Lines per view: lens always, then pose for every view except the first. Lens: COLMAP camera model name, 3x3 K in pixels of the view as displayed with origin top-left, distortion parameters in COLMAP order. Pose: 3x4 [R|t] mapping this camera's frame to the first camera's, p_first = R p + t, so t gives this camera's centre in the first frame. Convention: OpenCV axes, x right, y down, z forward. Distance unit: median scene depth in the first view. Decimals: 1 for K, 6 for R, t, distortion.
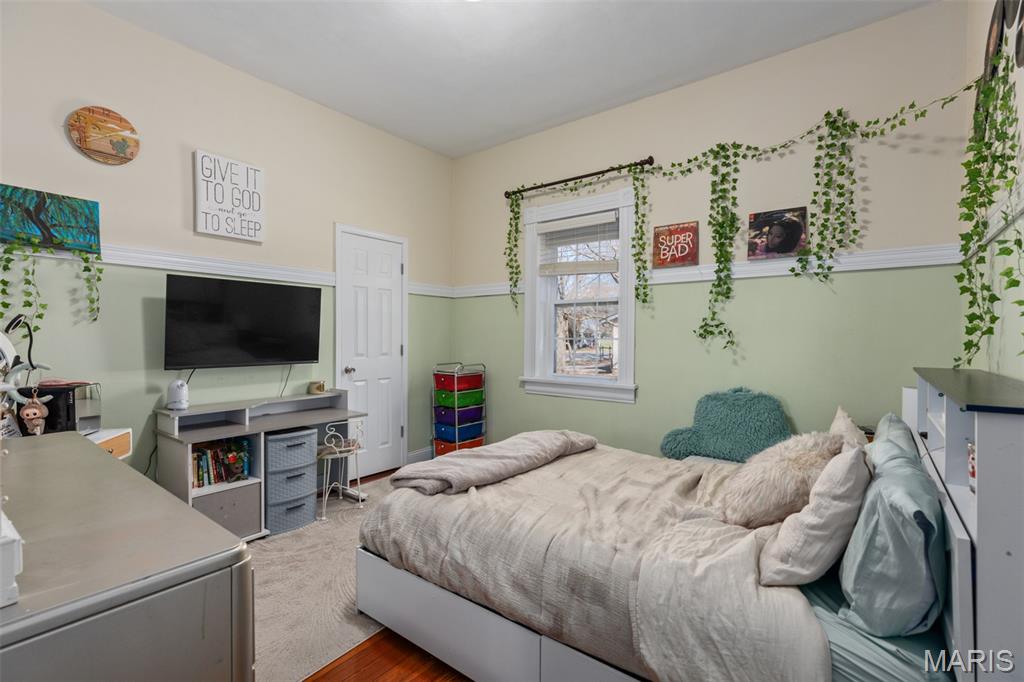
lens RADIAL K [[463.5, 0, 512.0], [0, 463.5, 341.0], [0, 0, 1]] dist [0.002056, 0.001459]
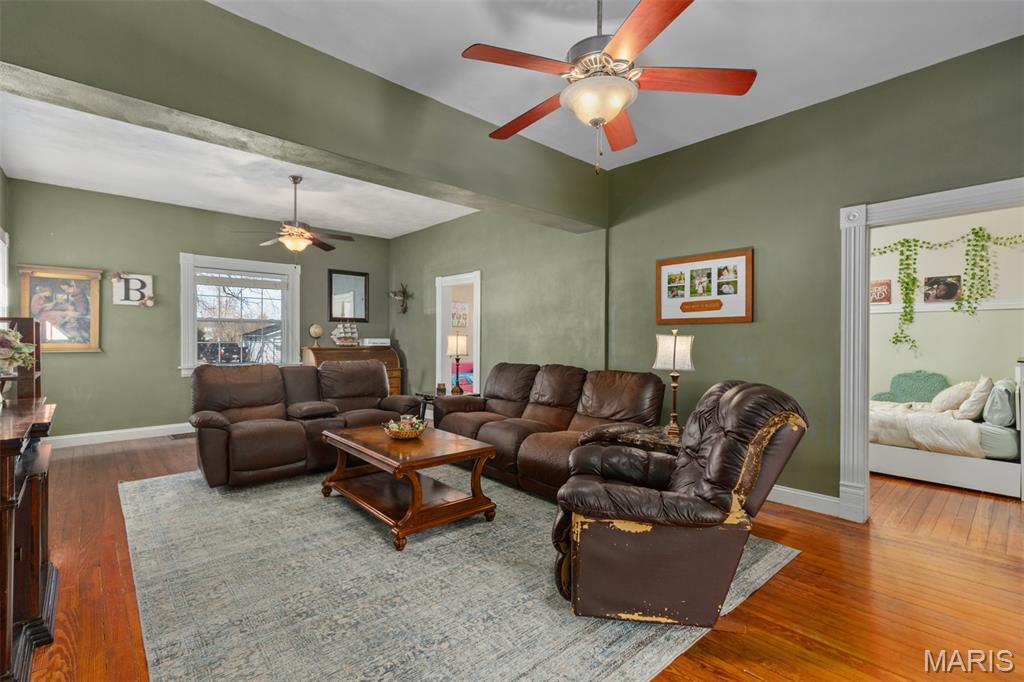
lens RADIAL K [[463.5, 0, 512.0], [0, 463.5, 341.0], [0, 0, 1]] dist [0.002056, 0.001459]
pose [[0.985077, -0.001264, -0.172112, -0.841404], [-0.000168, 0.999965, -0.008305, -0.002119], [0.172117, 0.008210, 0.985042, -1.181120]]
